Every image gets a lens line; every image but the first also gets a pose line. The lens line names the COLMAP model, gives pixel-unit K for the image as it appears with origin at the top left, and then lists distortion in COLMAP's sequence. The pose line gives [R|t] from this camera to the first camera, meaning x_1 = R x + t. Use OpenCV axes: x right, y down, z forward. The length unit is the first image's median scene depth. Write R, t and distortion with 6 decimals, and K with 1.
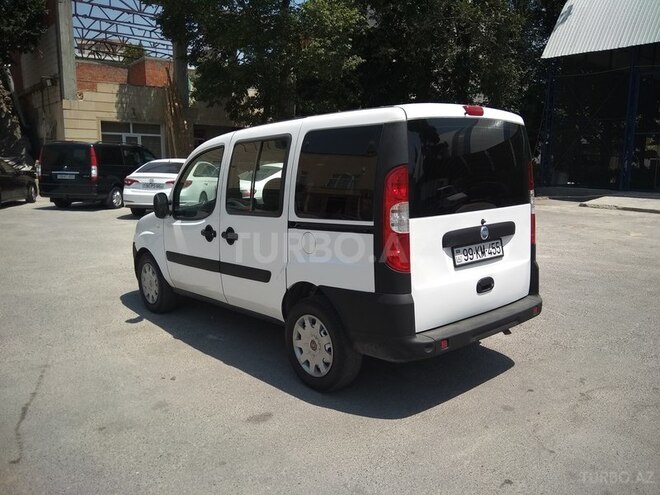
lens RADIAL K [[533.1, 0, 332.3], [0, 533.1, 252.8], [0, 0, 1]] dist [0.059320, -0.106719]
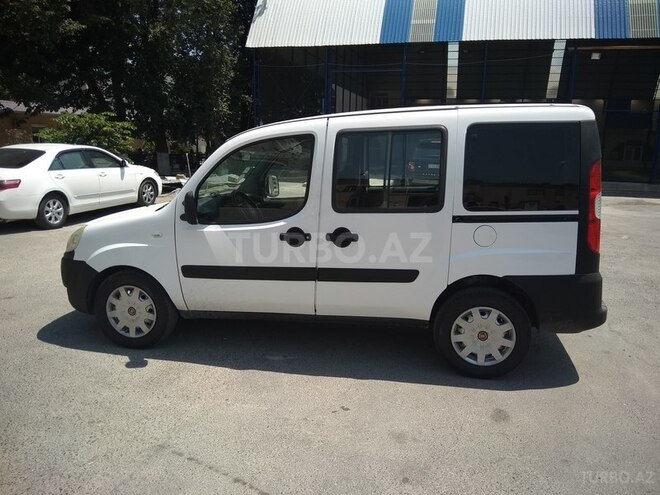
lens RADIAL K [[530.3, 0, 334.5], [0, 530.3, 248.8], [0, 0, 1]] dist [0.056065, -0.099053]
pose [[0.796537, -0.105237, 0.595361, -0.744498], [0.088537, 0.994422, 0.057321, -0.065707], [-0.598072, 0.007053, 0.801411, 0.311069]]
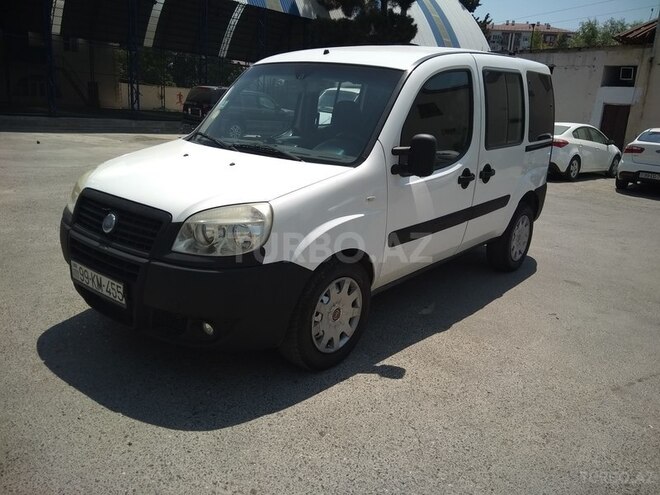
lens RADIAL K [[533.1, 0, 332.3], [0, 533.1, 252.8], [0, 0, 1]] dist [0.059320, -0.106719]
pose [[-0.150392, -0.271379, 0.950650, -1.100350], [0.108892, 0.951189, 0.288759, -0.203622], [-0.982611, 0.146946, -0.113500, 1.423473]]
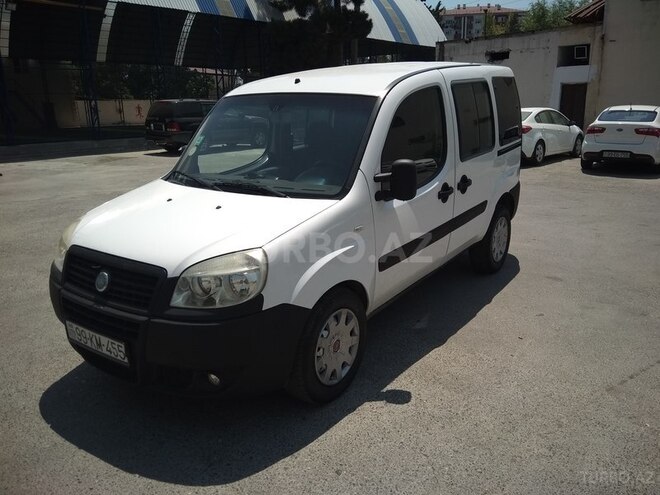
lens RADIAL K [[533.1, 0, 332.3], [0, 533.1, 252.8], [0, 0, 1]] dist [0.059320, -0.106719]
pose [[-0.219358, -0.260354, 0.940265, -1.093163], [0.187460, 0.934533, 0.302500, -0.255865], [-0.957466, 0.242618, -0.156191, 1.436858]]
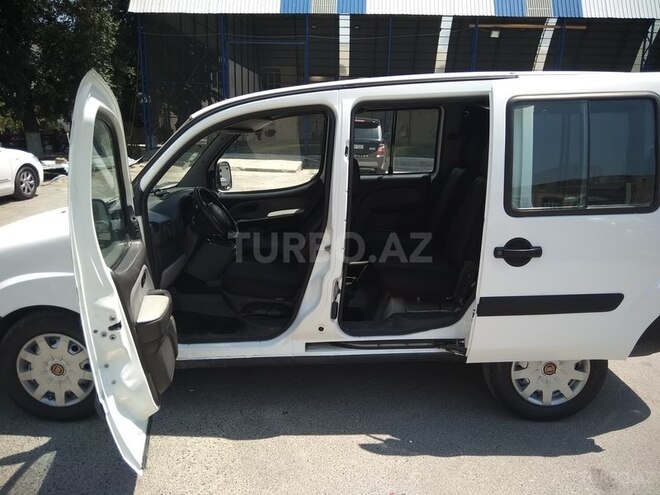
lens RADIAL K [[533.1, 0, 332.3], [0, 533.1, 252.8], [0, 0, 1]] dist [0.059320, -0.106719]
pose [[0.658956, -0.166946, 0.733421, -0.712147], [0.114729, 0.985957, 0.121350, -0.116653], [-0.743381, 0.004181, 0.668856, 0.617829]]
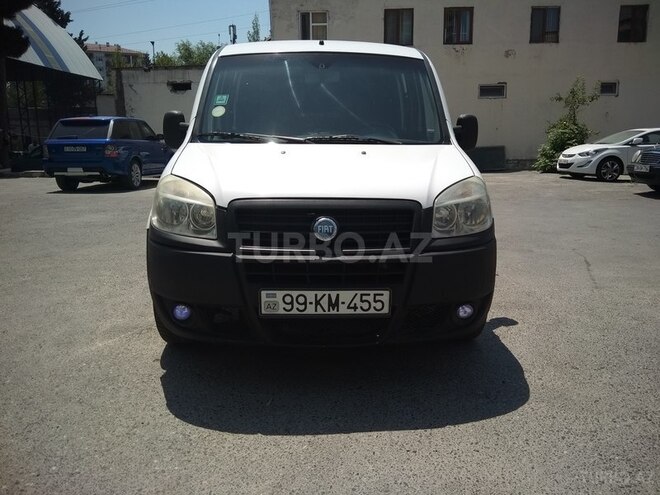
lens RADIAL K [[533.1, 0, 332.3], [0, 533.1, 252.8], [0, 0, 1]] dist [0.059320, -0.106719]
pose [[-0.764372, -0.133973, 0.630704, -0.779580], [0.113130, 0.935134, 0.335746, -0.235730], [-0.634774, 0.327986, -0.699634, 1.982154]]
